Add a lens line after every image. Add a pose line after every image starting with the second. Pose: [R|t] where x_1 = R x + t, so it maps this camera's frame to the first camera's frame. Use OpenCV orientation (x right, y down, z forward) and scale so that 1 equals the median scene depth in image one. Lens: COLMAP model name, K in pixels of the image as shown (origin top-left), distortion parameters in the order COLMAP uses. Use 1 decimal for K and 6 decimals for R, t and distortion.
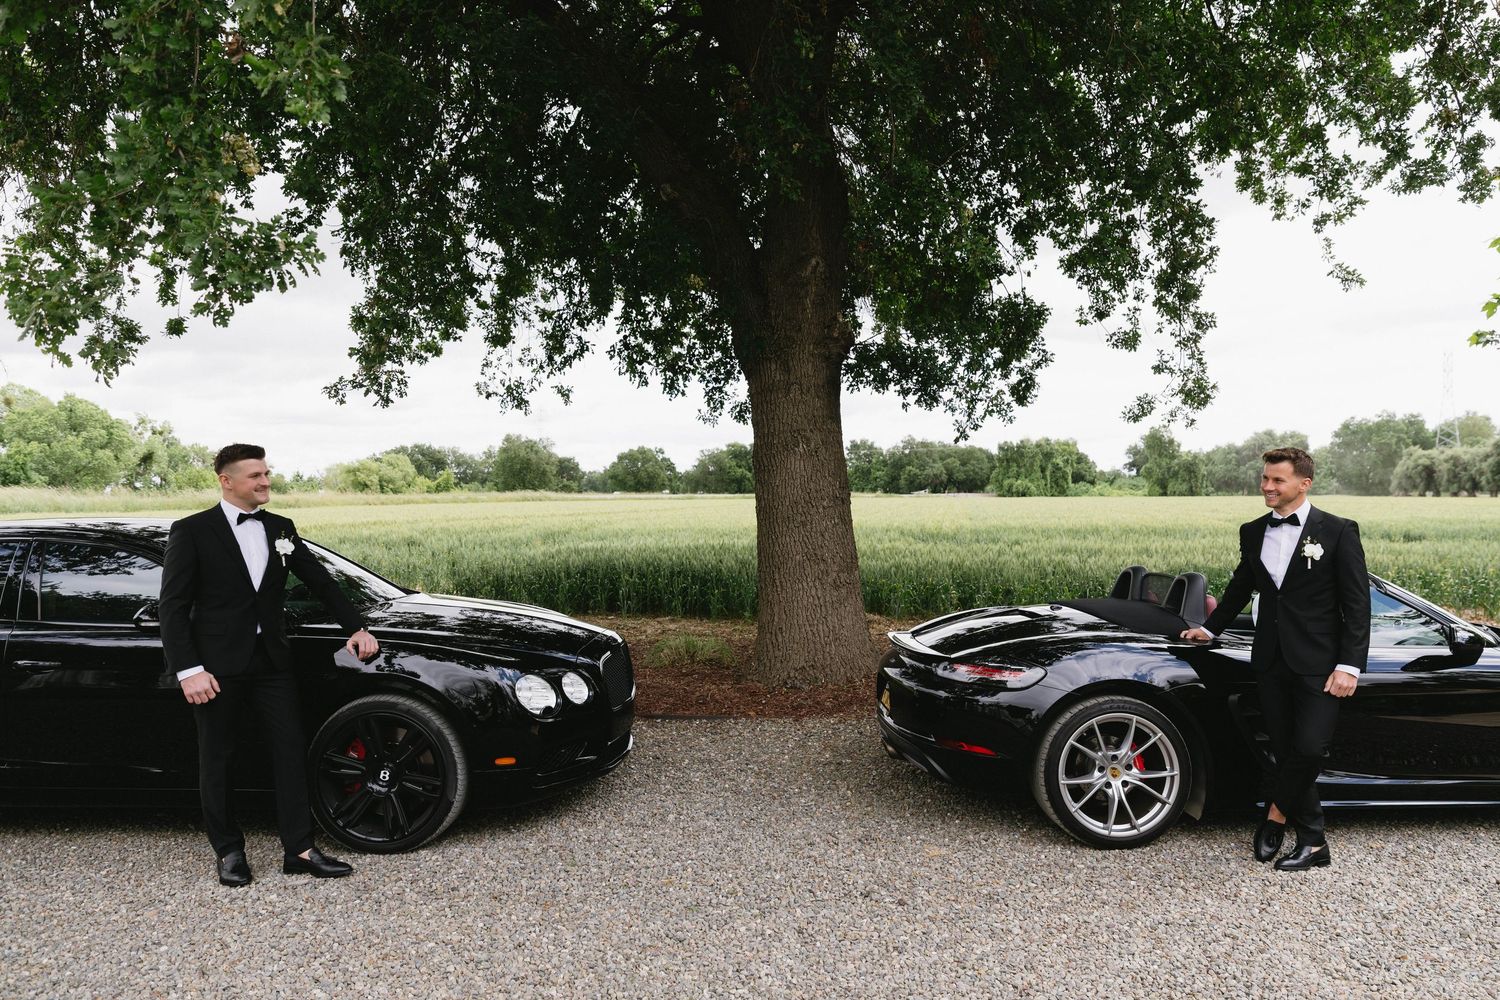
lens RADIAL K [[984.0, 0, 740.4], [0, 984.0, 499.2], [0, 0, 1]] dist [0.024222, -0.002385]
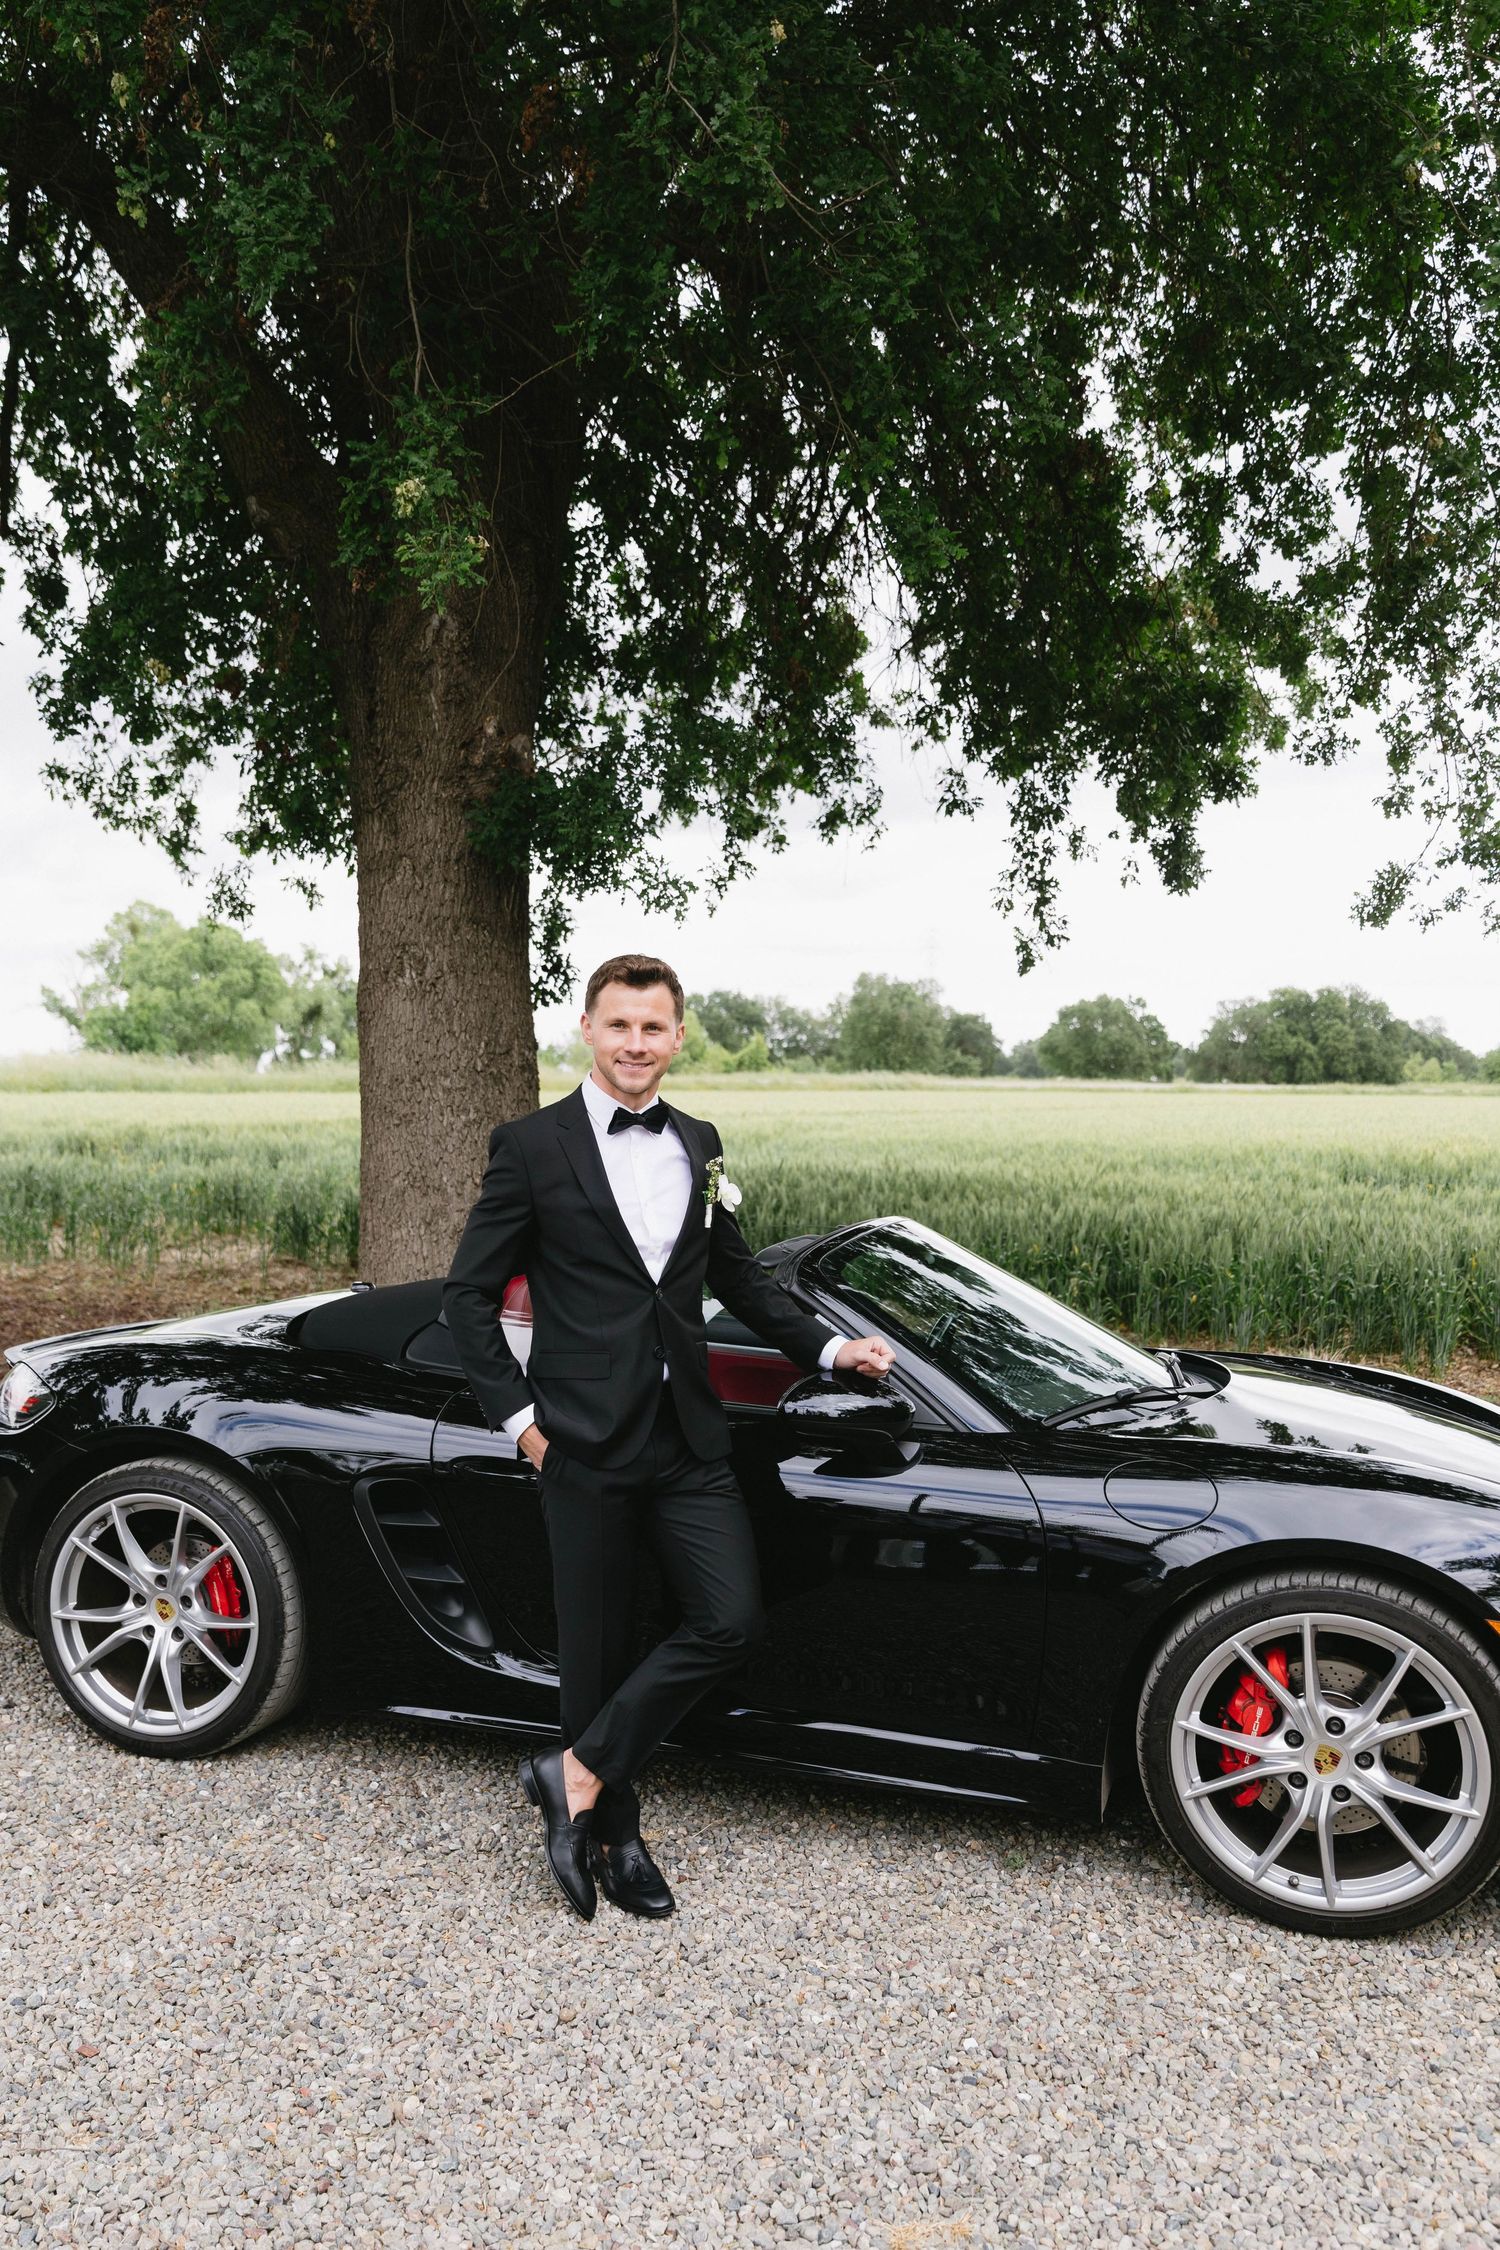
lens RADIAL K [[1723.8, 0, 651.6], [0, 1723.8, 1221.1], [0, 0, 1]] dist [0.000023, -0.001696]
pose [[0.933162, 0.046578, -0.356426, 0.373821], [-0.019078, 0.996589, 0.080287, 0.001718], [0.358950, -0.068121, 0.930867, 0.117004]]
